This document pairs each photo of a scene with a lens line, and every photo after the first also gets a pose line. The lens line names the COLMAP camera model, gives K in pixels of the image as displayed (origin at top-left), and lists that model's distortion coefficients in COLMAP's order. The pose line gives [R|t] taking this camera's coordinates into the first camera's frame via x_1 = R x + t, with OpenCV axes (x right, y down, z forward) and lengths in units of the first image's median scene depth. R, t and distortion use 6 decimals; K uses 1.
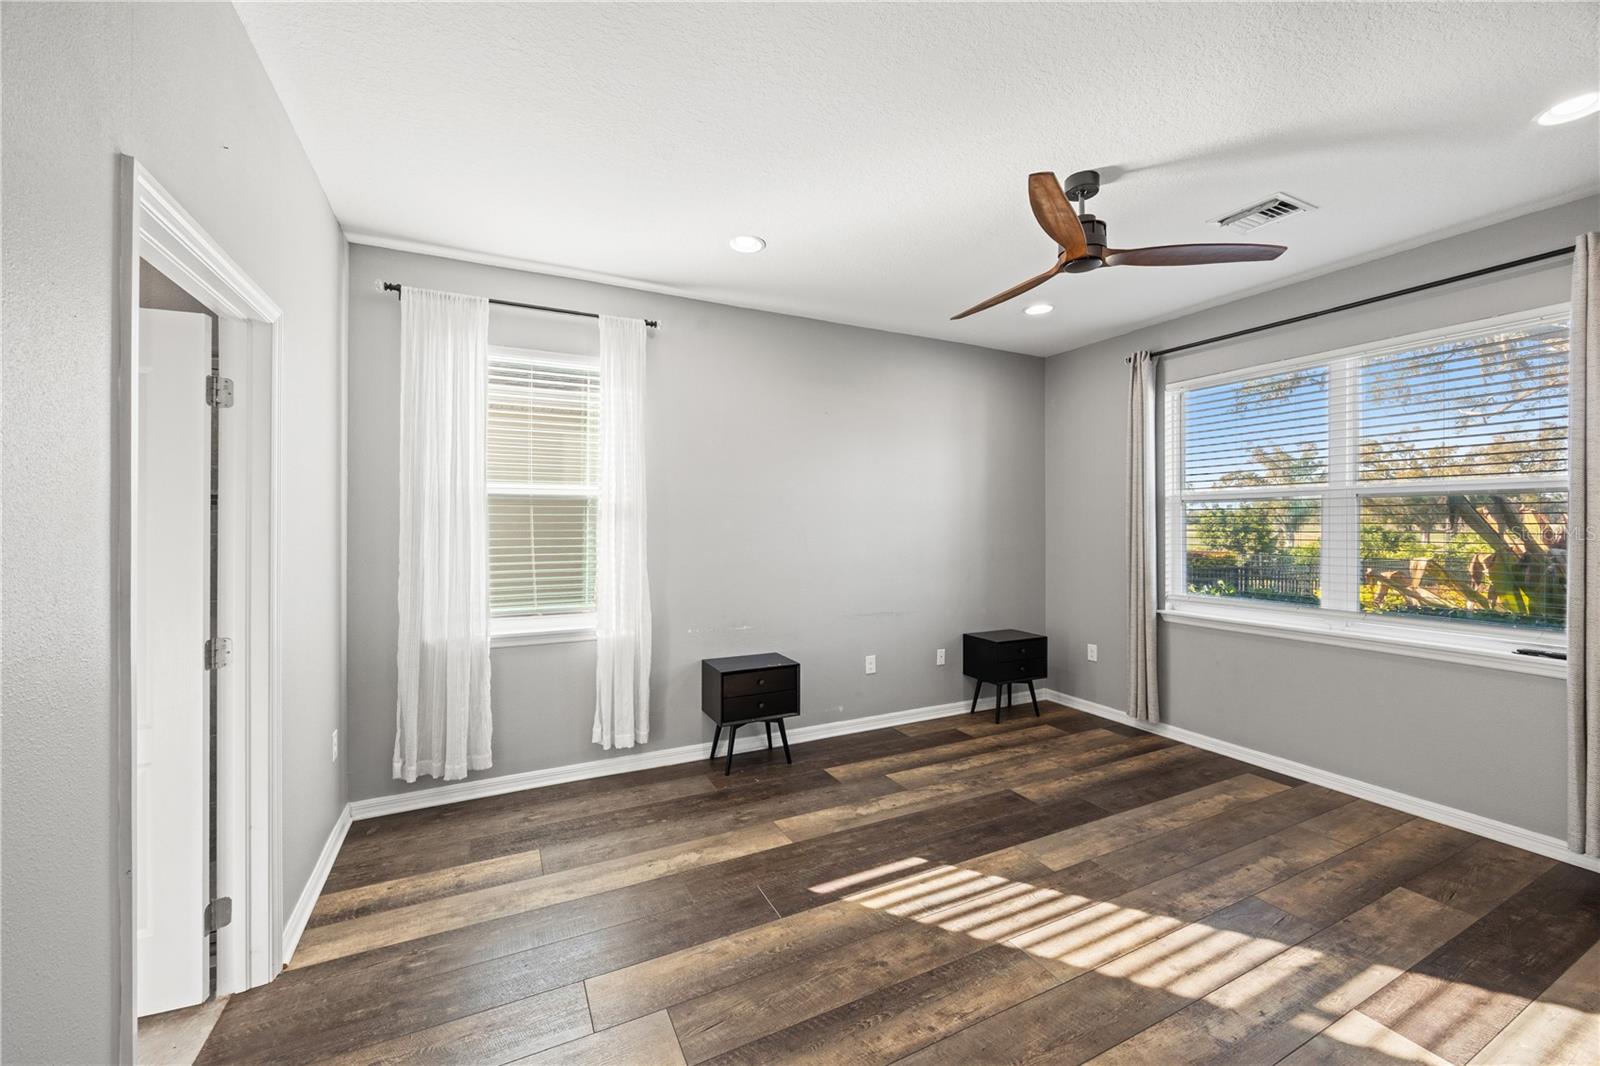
lens RADIAL K [[634.1, 0, 800.0], [0, 634.1, 533.0], [0, 0, 1]] dist [-0.000598, -0.000155]
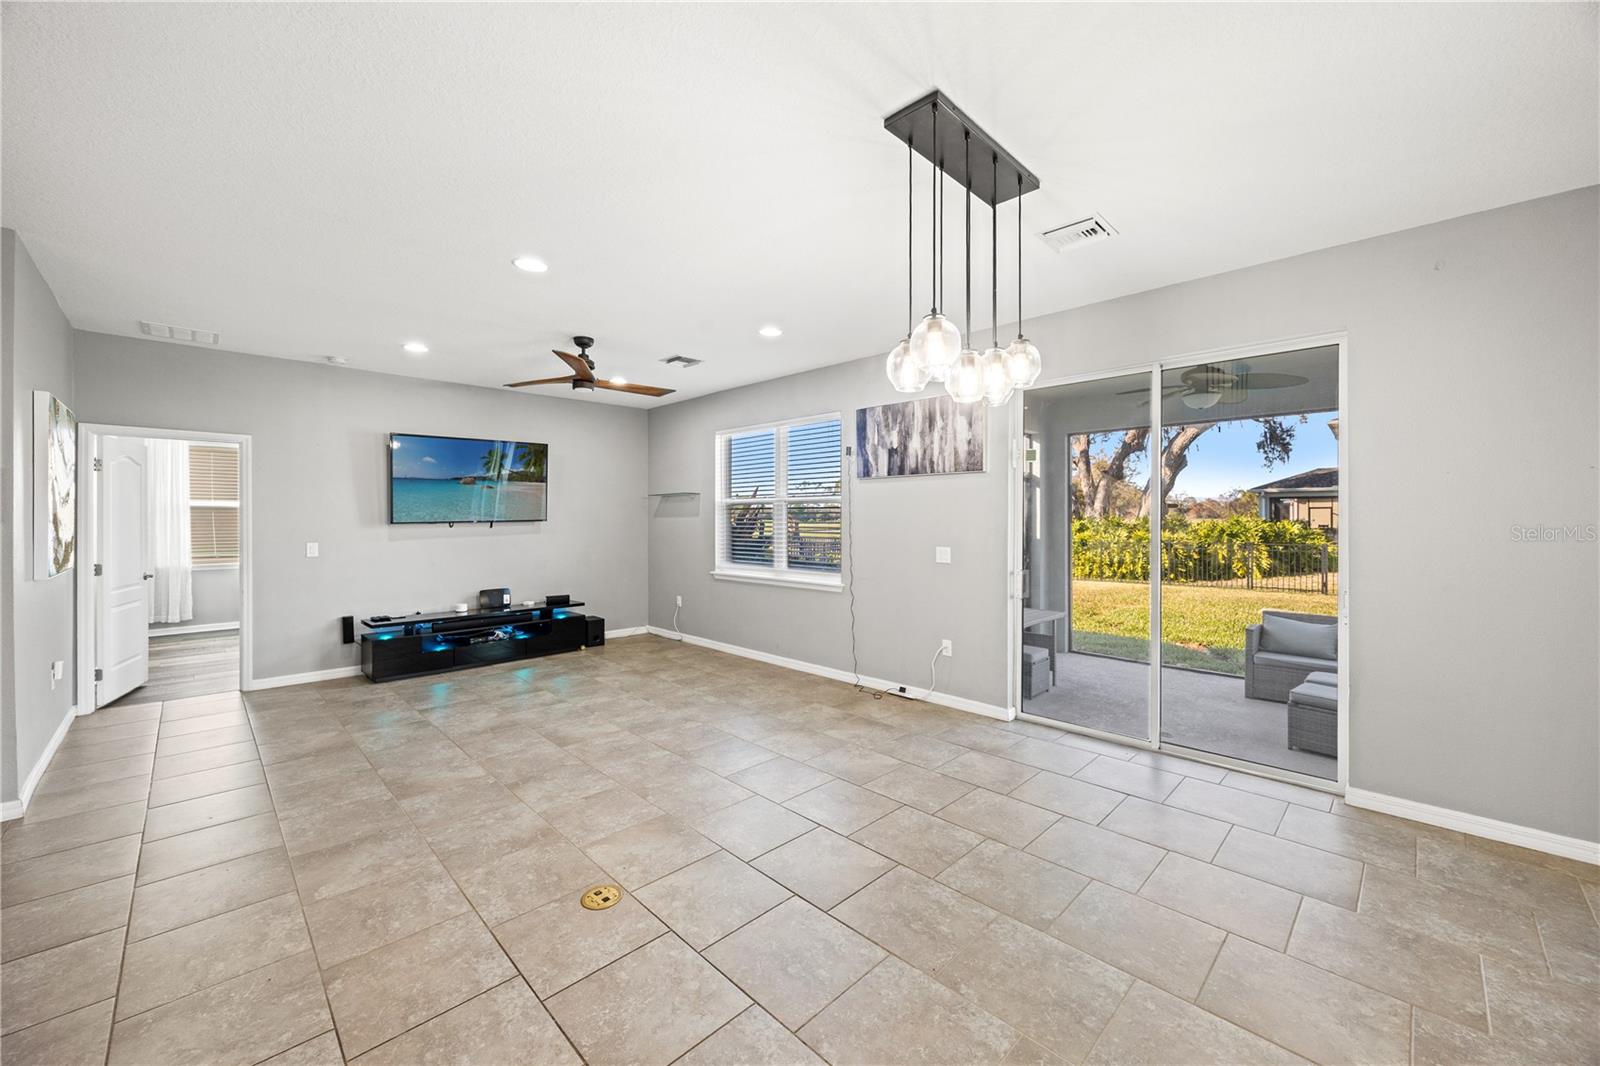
lens RADIAL K [[623.6, 0, 804.0], [0, 623.6, 520.5], [0, 0, 1]] dist [-0.000725, -0.000218]
pose [[0.949650, -0.003485, 0.313294, 0.447225], [0.006268, 0.999949, -0.007878, 0.007910], [-0.313251, 0.009445, 0.949623, -0.901381]]
